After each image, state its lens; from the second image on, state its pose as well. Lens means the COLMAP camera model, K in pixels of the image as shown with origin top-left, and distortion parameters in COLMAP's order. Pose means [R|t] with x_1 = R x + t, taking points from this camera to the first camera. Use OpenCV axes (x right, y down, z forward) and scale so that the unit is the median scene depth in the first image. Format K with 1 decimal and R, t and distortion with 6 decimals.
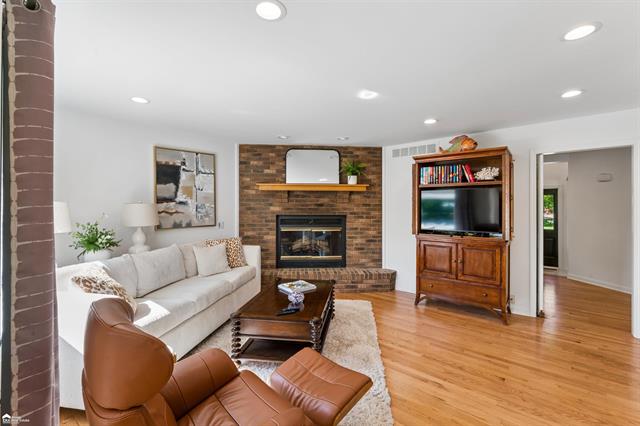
lens RADIAL K [[280.1, 0, 320.0], [0, 280.1, 213.0], [0, 0, 1]] dist [-0.000280, -0.000039]
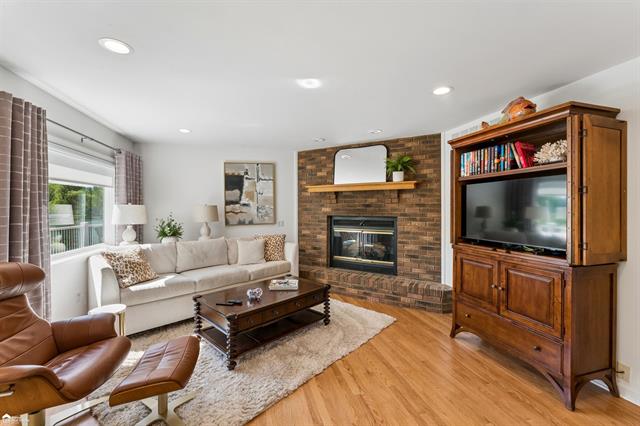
lens RADIAL K [[268.0, 0, 320.0], [0, 268.0, 213.0], [0, 0, 1]] dist [0.000395, 0.000043]
pose [[0.820957, 0.007517, -0.570940, 0.392297], [-0.009877, 0.999951, -0.001038, -0.001090], [0.570904, 0.006491, 0.820991, 0.174281]]
